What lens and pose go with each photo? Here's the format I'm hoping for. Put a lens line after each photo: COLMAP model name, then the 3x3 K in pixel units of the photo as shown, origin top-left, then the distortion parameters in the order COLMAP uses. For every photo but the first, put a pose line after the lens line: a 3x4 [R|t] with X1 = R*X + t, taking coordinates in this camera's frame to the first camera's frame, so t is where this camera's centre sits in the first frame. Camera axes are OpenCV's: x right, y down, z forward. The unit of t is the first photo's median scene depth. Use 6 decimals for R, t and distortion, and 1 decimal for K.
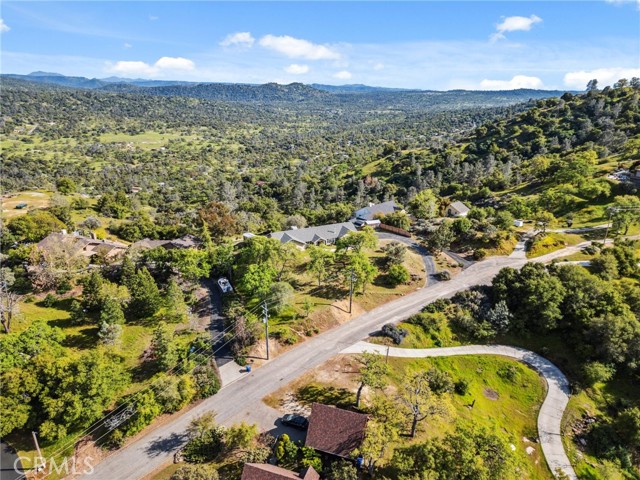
lens RADIAL K [[446.4, 0, 318.5], [0, 446.4, 242.0], [0, 0, 1]] dist [0.064343, -0.063695]
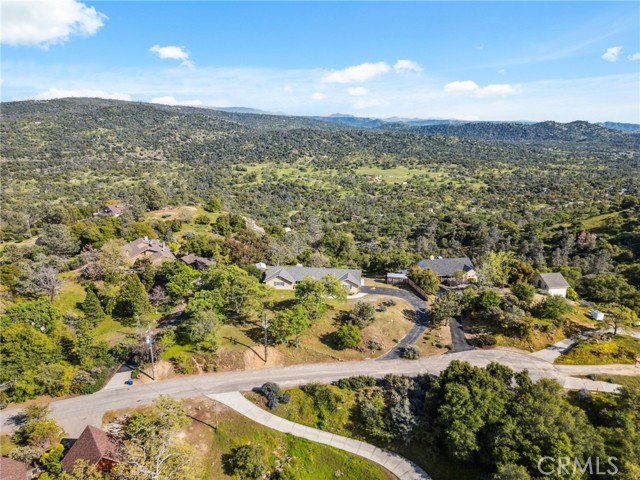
lens RADIAL K [[446.4, 0, 318.5], [0, 446.4, 242.0], [0, 0, 1]] dist [0.064343, -0.063695]
pose [[0.844623, 0.139196, -0.516950, 0.056767], [-0.179365, 0.983376, -0.028270, -0.007455], [0.504421, 0.116600, 0.855549, 0.020741]]
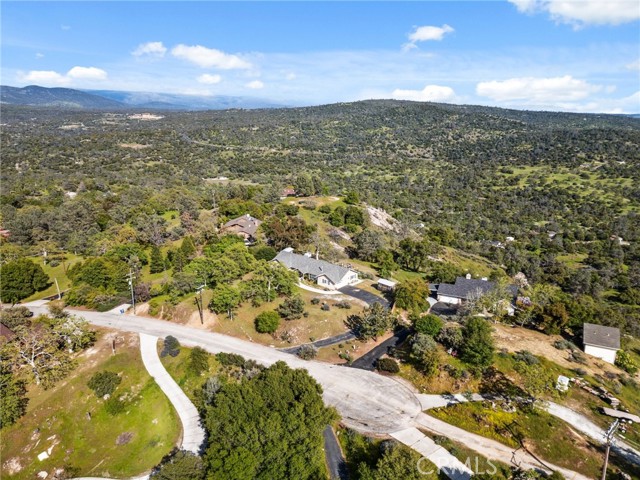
lens RADIAL K [[446.4, 0, 318.5], [0, 446.4, 242.0], [0, 0, 1]] dist [0.064343, -0.063695]
pose [[0.391118, 0.244136, -0.887369, 0.100595], [-0.313288, 0.941911, 0.121056, -0.022636], [0.865377, 0.230655, 0.444883, 0.066071]]
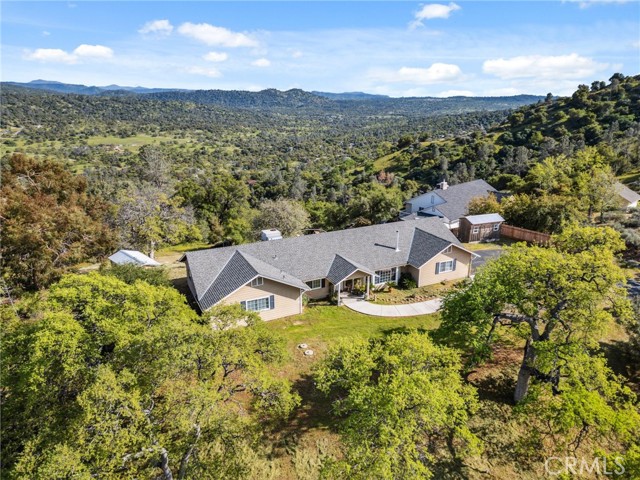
lens RADIAL K [[446.4, 0, 318.5], [0, 446.4, 242.0], [0, 0, 1]] dist [0.064343, -0.063695]
pose [[0.999998, -0.002010, 0.000817, -0.002429], [0.002023, 0.999868, -0.016103, -0.002499], [-0.000784, 0.016104, 0.999870, 0.079976]]
